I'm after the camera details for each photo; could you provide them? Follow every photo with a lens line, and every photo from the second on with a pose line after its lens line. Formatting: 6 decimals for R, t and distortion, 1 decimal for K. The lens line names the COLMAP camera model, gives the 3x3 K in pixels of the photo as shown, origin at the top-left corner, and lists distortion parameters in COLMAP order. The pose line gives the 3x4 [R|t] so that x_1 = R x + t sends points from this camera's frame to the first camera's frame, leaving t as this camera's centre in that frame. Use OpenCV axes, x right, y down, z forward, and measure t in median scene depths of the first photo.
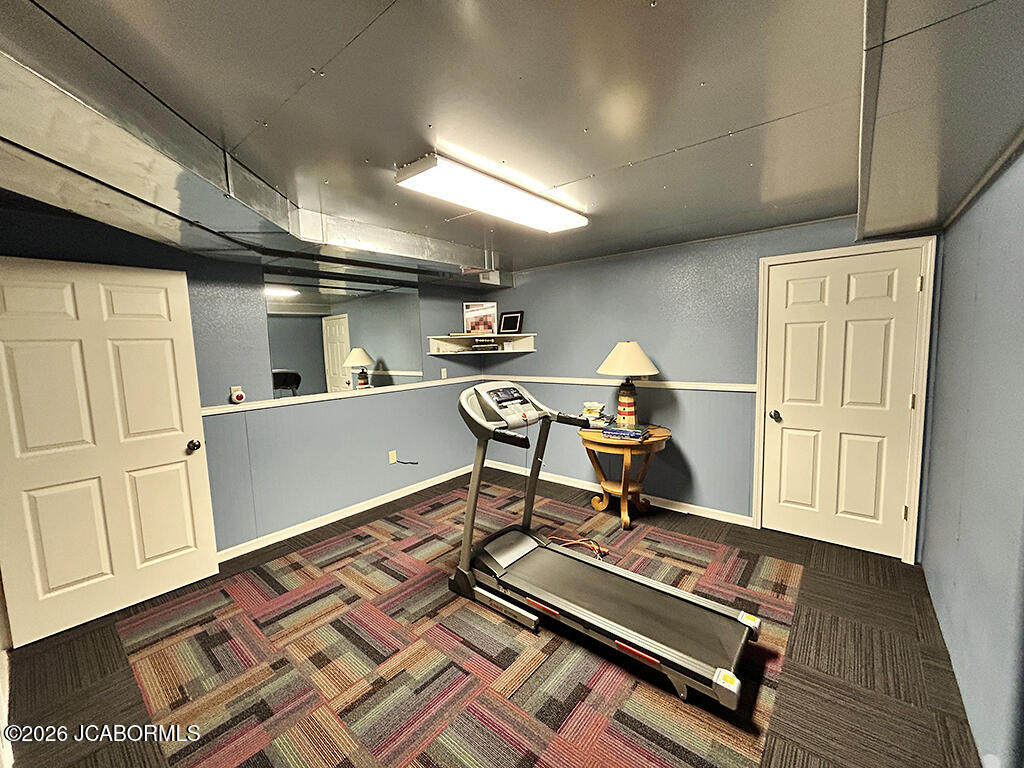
lens RADIAL K [[411.1, 0, 510.3], [0, 411.1, 384.9], [0, 0, 1]] dist [0.000872, 0.000075]
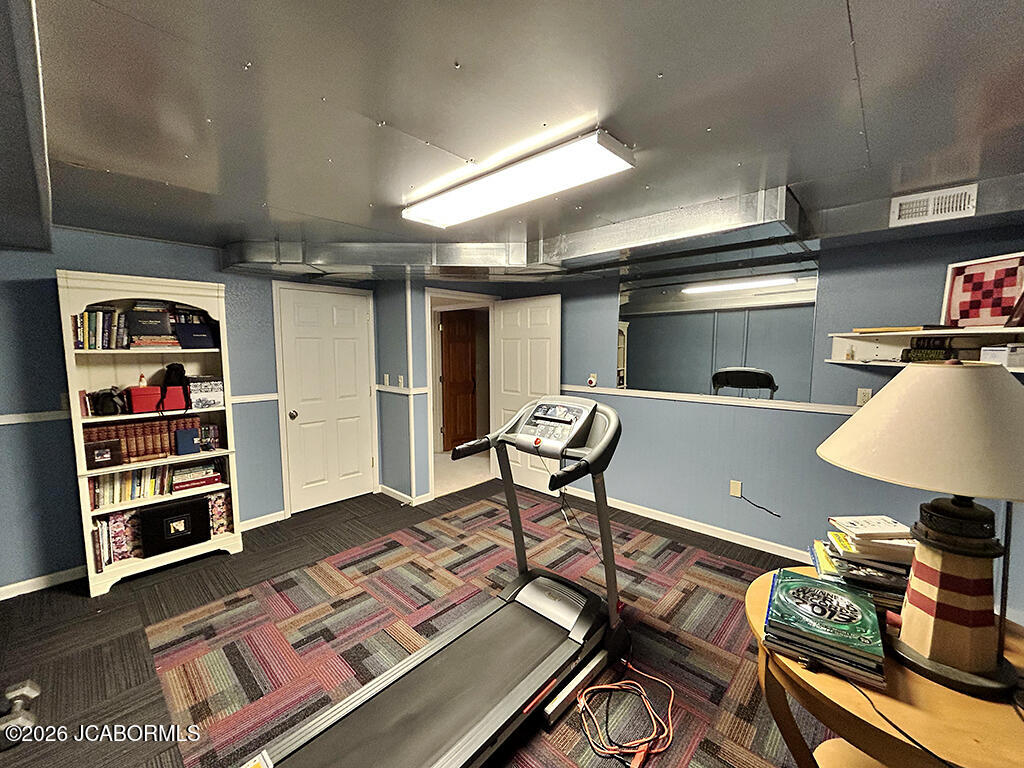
lens RADIAL K [[411.1, 0, 510.3], [0, 411.1, 384.9], [0, 0, 1]] dist [0.000872, 0.000075]
pose [[-0.053658, 0.124696, -0.990743, 0.761107], [-0.097847, 0.986741, 0.129492, -0.122605], [0.993754, 0.103889, -0.040745, 0.911317]]
